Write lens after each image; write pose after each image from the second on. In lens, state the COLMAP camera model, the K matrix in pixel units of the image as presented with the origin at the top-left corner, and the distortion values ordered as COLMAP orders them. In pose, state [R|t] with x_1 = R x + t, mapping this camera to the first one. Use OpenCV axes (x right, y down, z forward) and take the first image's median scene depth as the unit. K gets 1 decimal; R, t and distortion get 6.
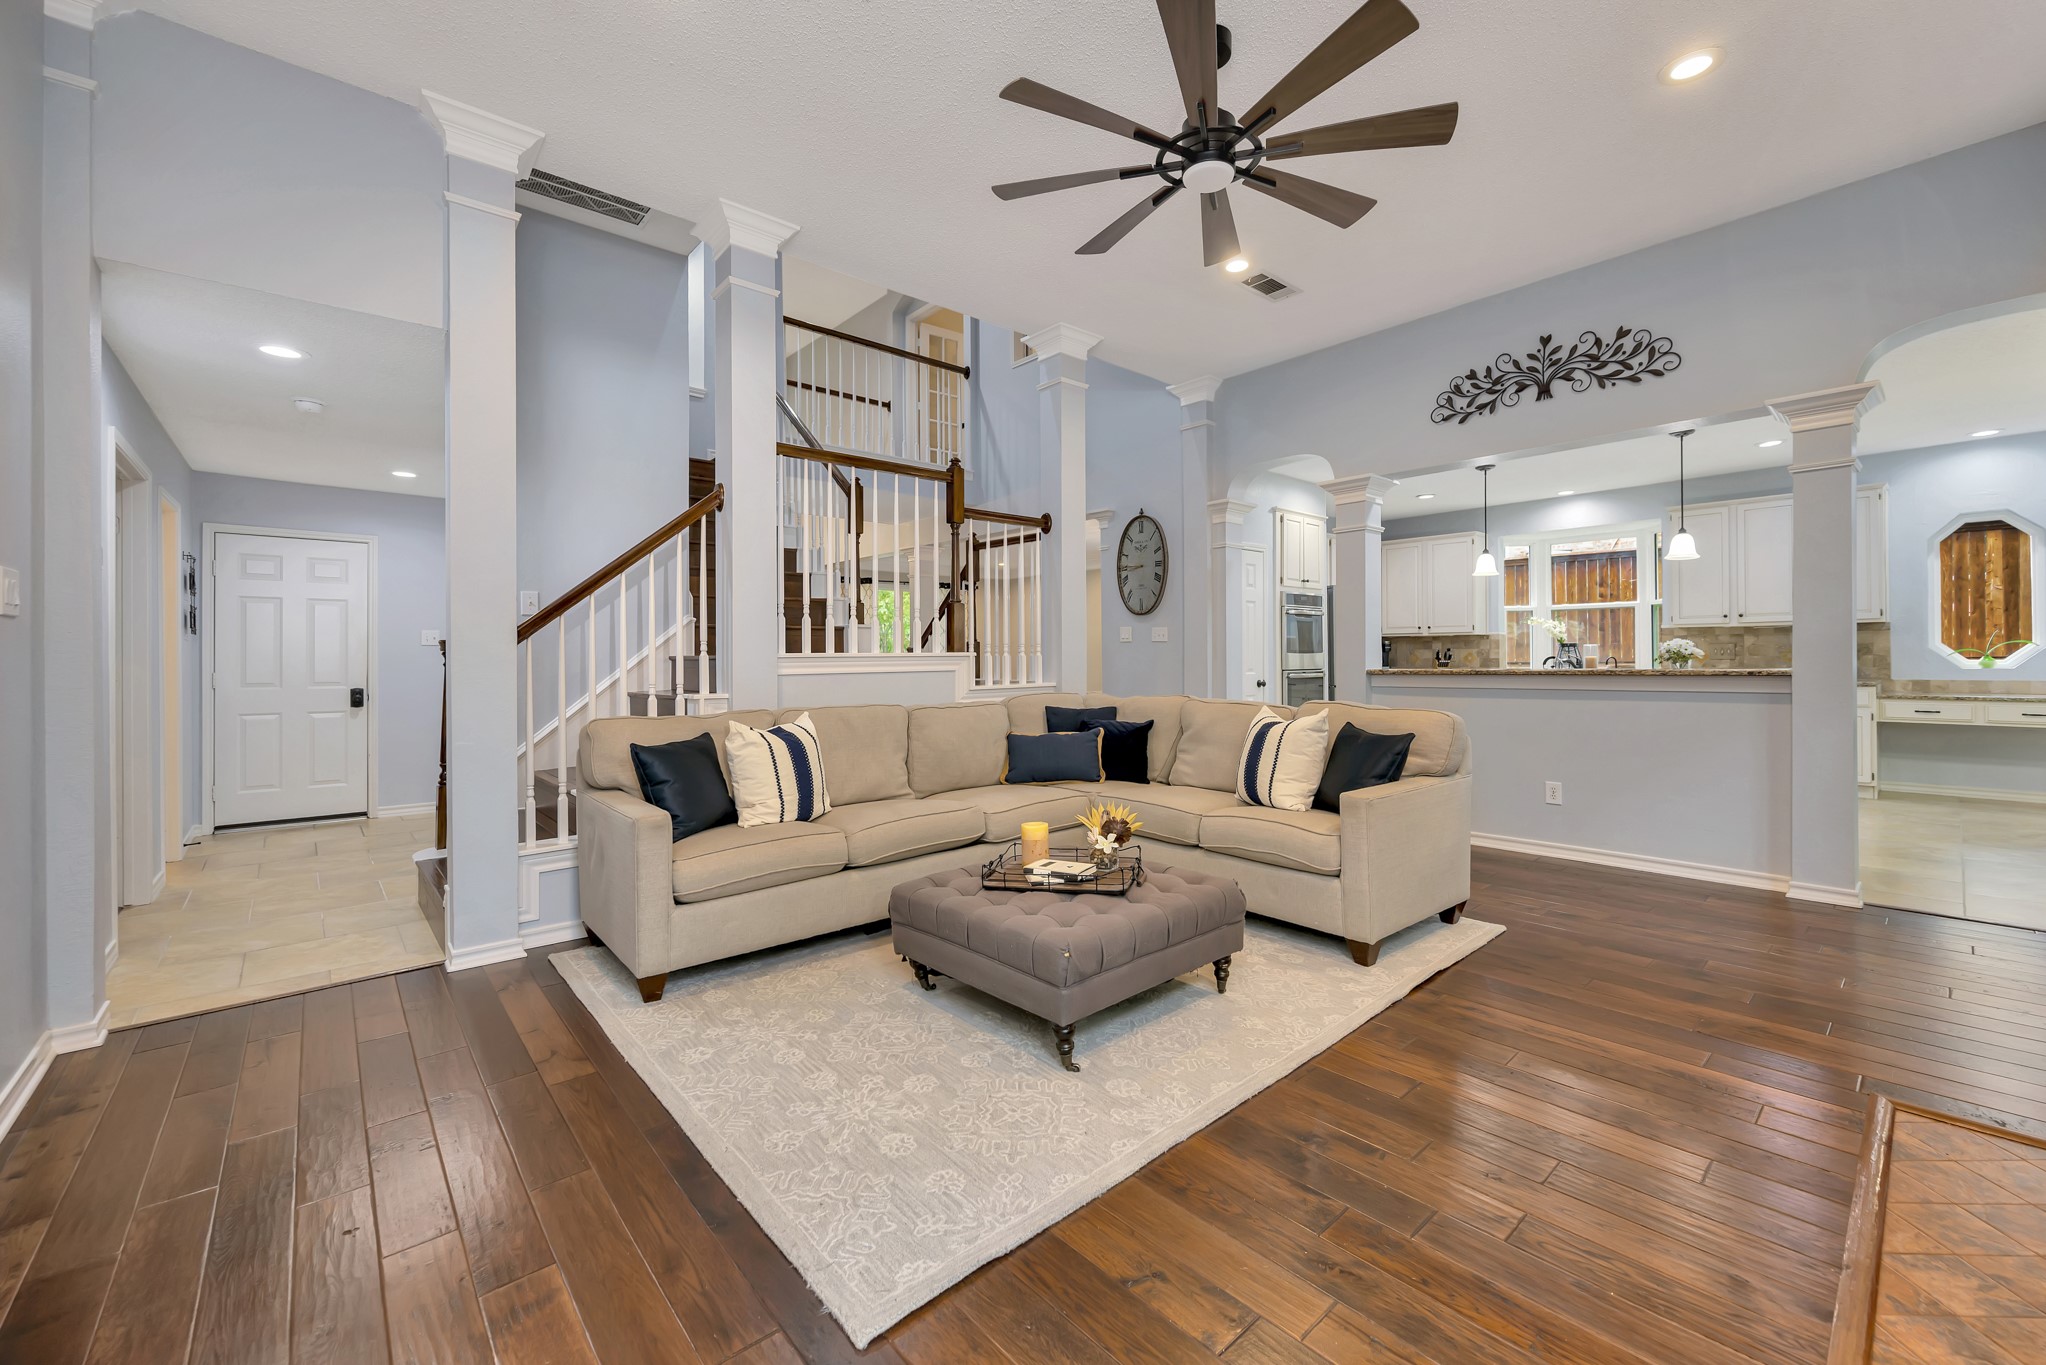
lens RADIAL K [[822.5, 0, 1048.6], [0, 822.5, 655.0], [0, 0, 1]] dist [-0.000790, 0.000312]
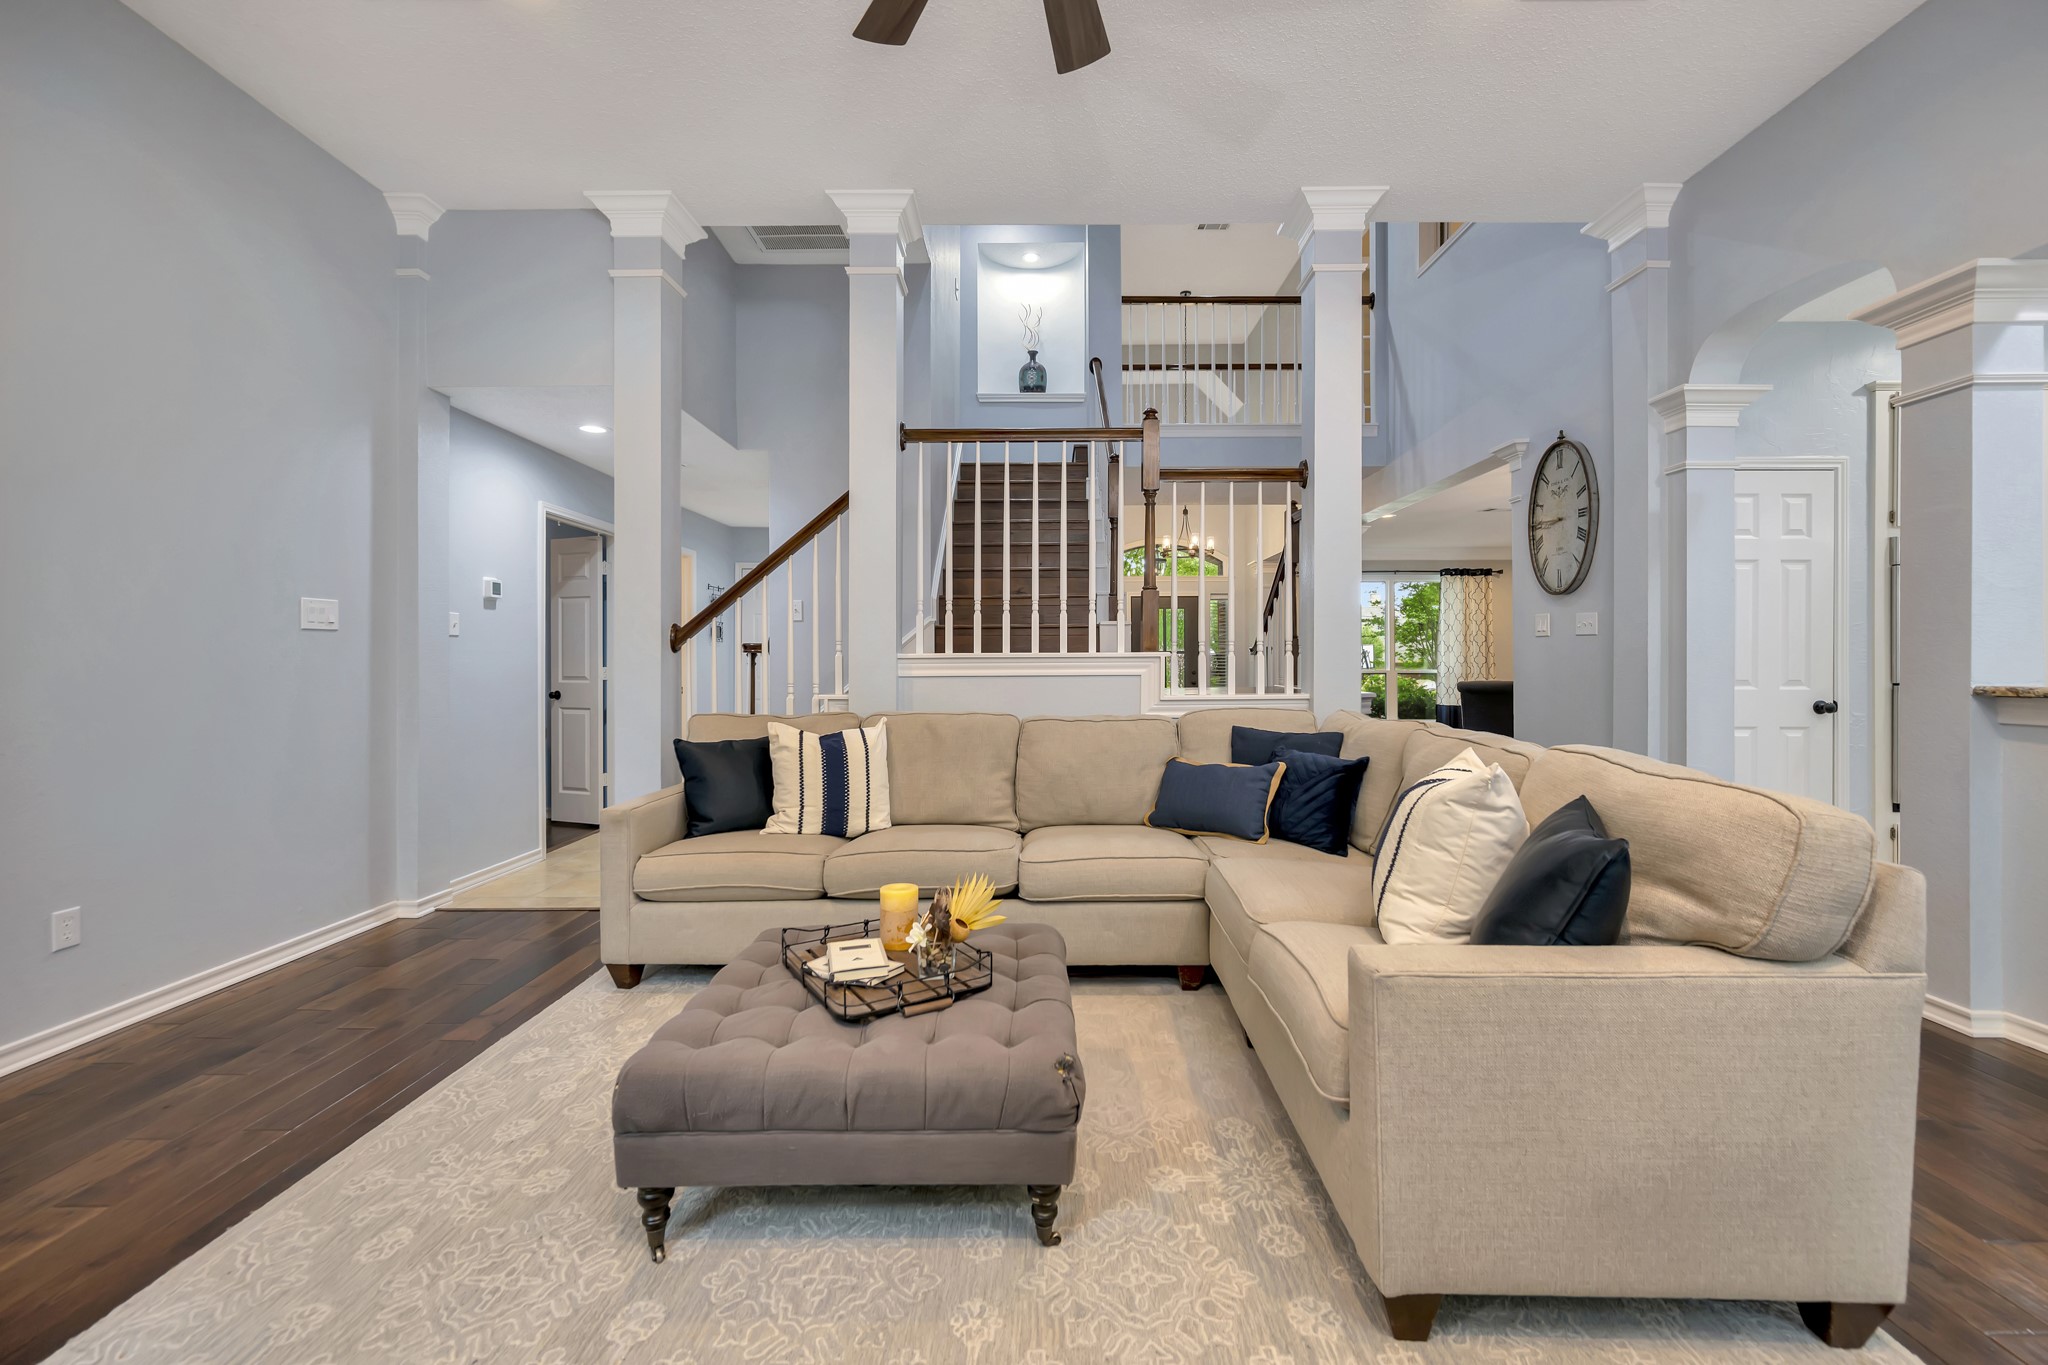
lens RADIAL K [[823.3, 0, 1025.9], [0, 823.3, 661.8], [0, 0, 1]] dist [-0.000790, 0.000312]
pose [[0.739419, 0.005433, -0.673224, 0.354336], [-0.000745, 0.999973, 0.007251, 0.000310], [0.673245, -0.004859, 0.739403, 0.344344]]
